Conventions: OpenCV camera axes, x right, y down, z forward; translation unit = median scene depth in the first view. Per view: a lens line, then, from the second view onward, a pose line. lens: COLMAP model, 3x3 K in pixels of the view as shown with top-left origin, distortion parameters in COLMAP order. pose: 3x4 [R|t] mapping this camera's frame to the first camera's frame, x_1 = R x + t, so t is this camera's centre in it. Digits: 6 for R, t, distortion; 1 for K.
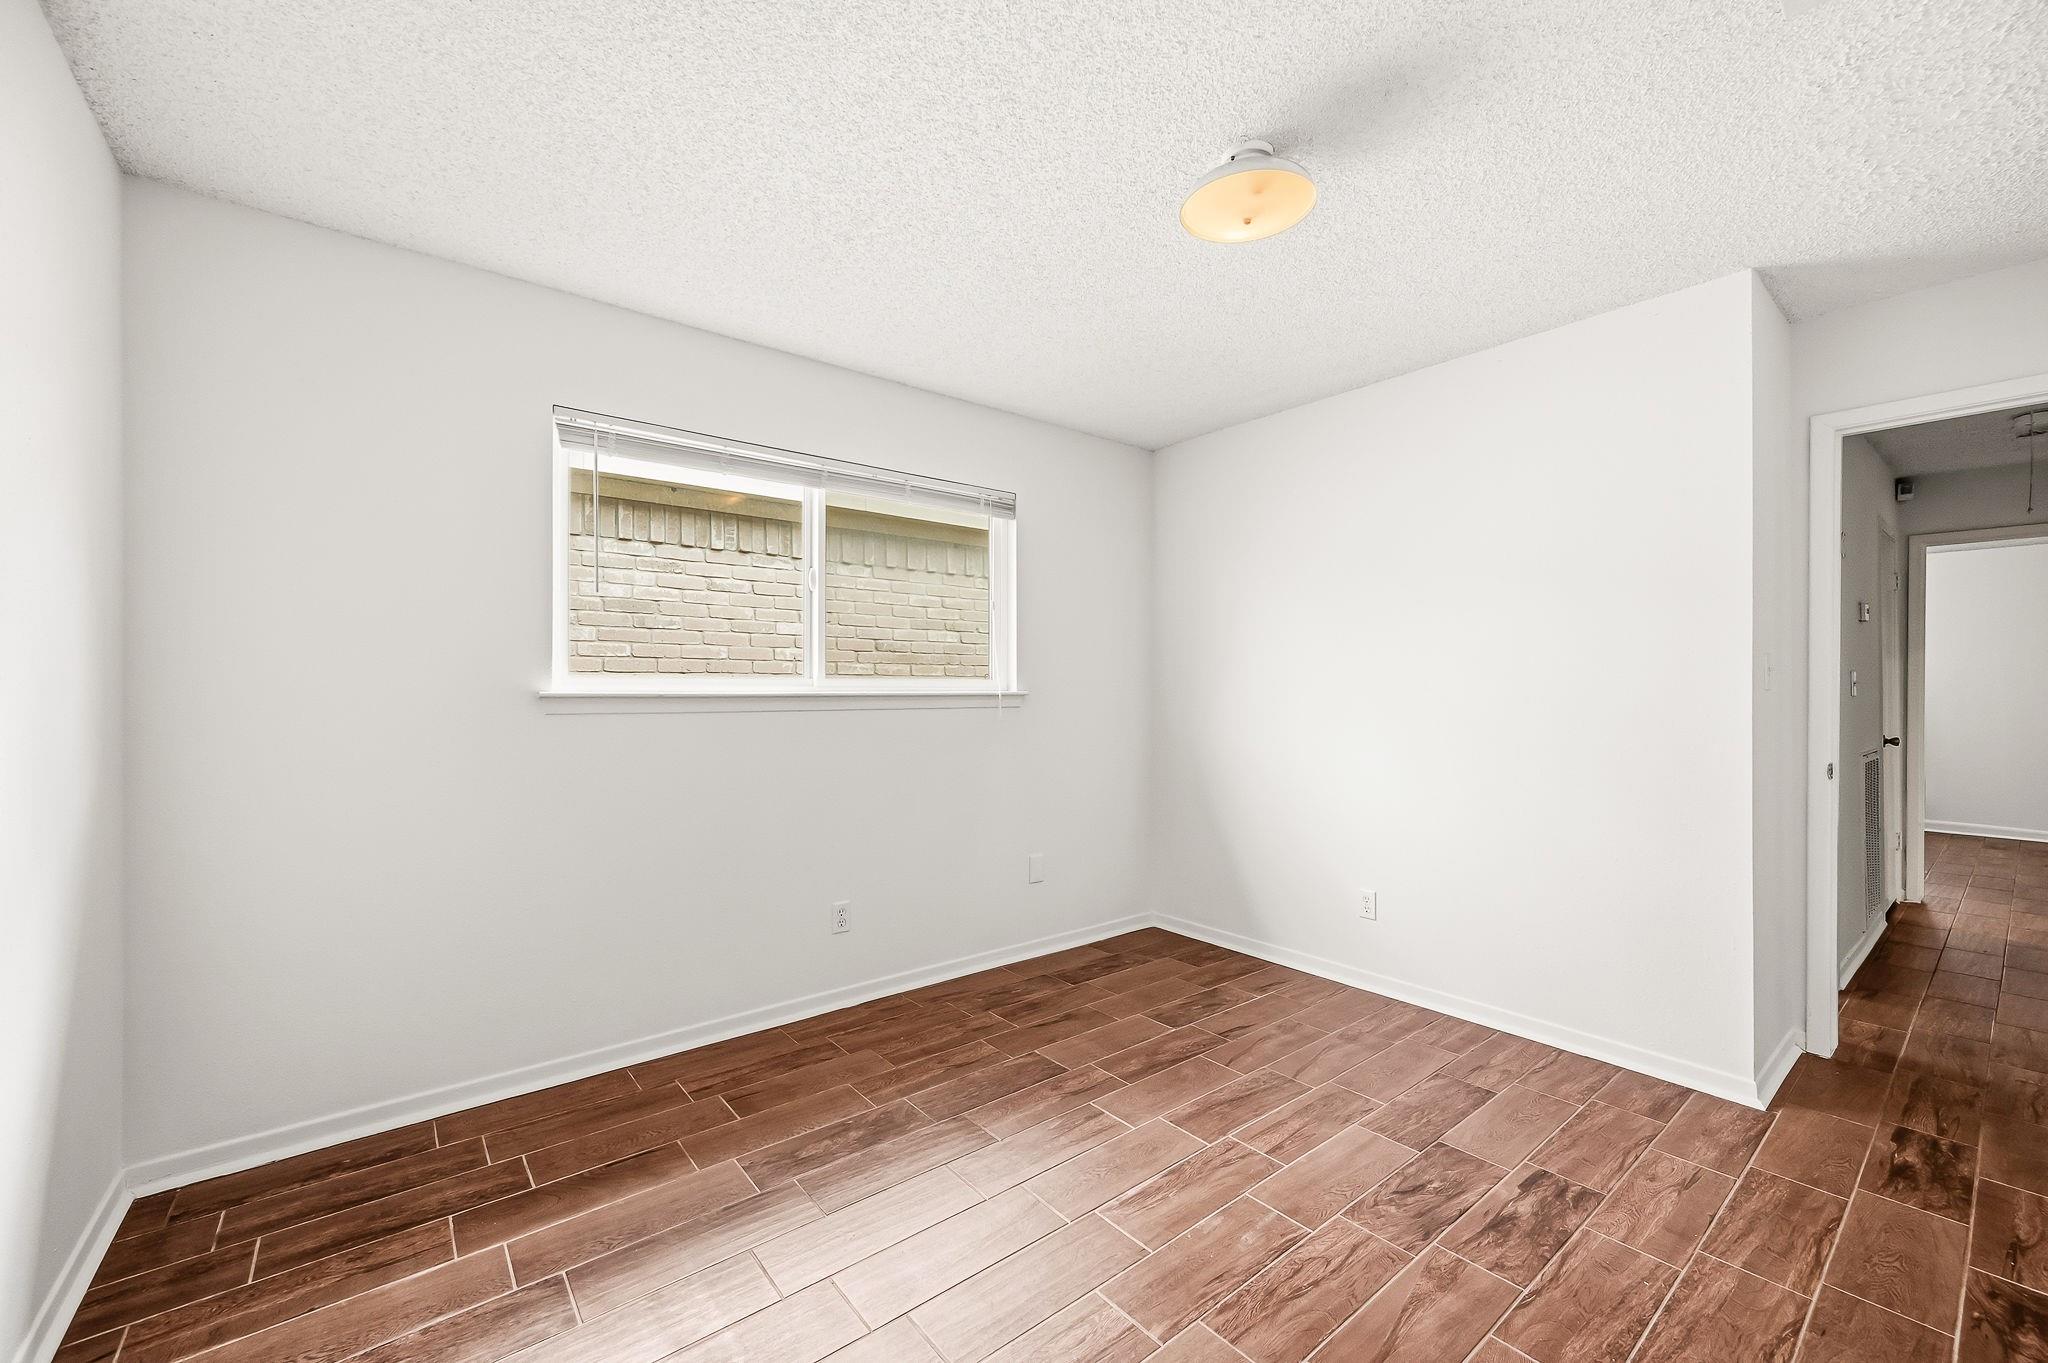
lens RADIAL K [[817.3, 0, 1010.1], [0, 817.3, 688.5], [0, 0, 1]] dist [0.000970, 0.000022]
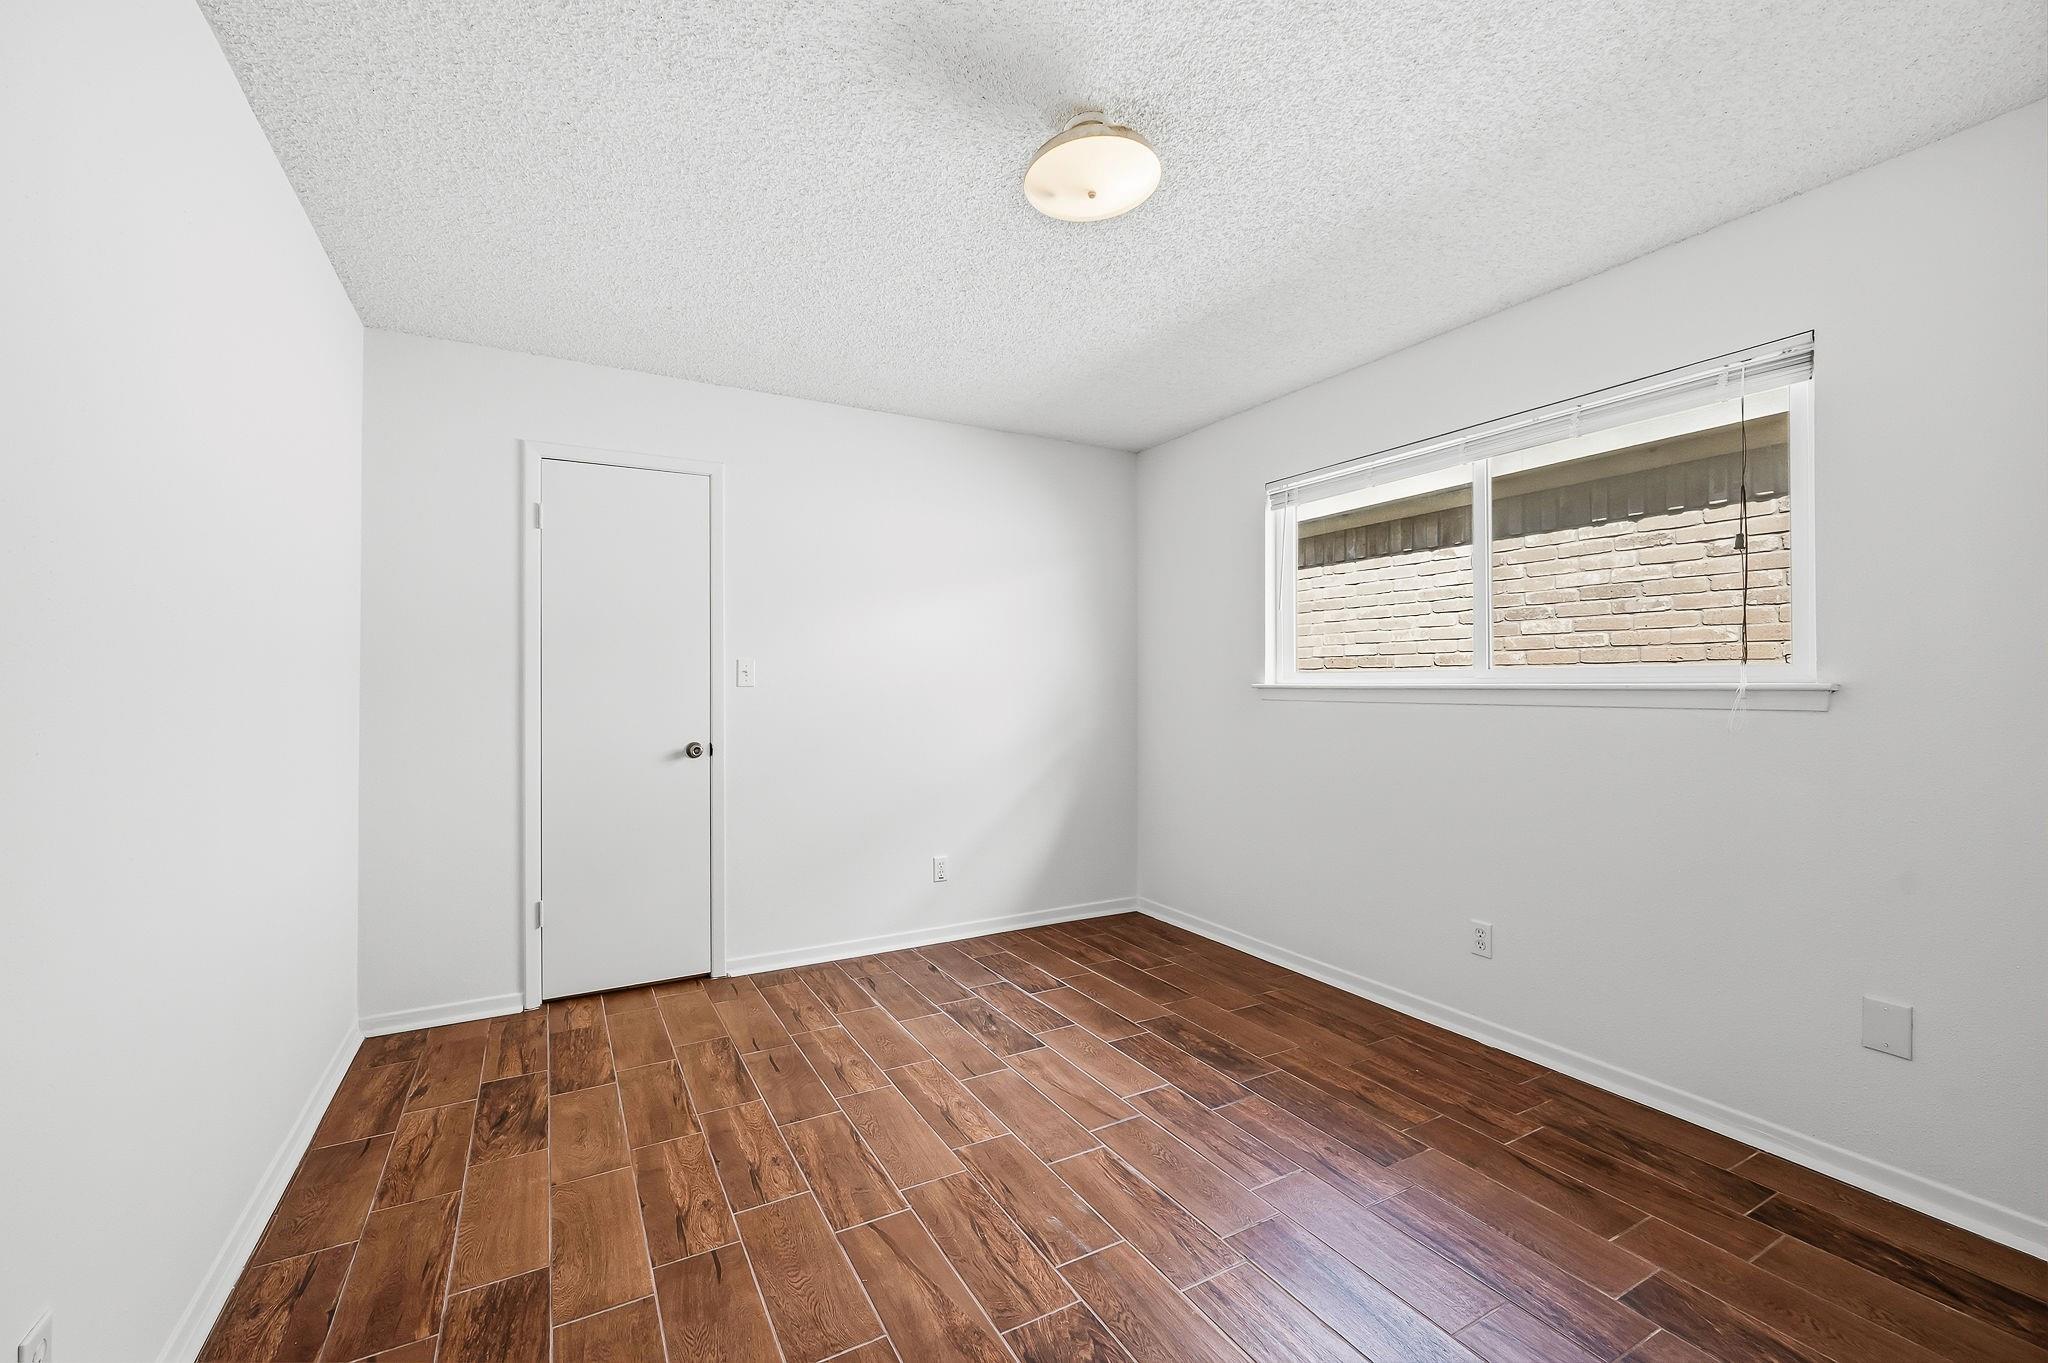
lens RADIAL K [[817.3, 0, 1010.1], [0, 817.3, 688.5], [0, 0, 1]] dist [0.000970, 0.000022]
pose [[-0.154462, 0.006201, -0.987979, 0.805348], [0.004183, 0.999975, 0.005622, 0.001093], [0.987990, -0.003264, -0.154484, 0.683088]]
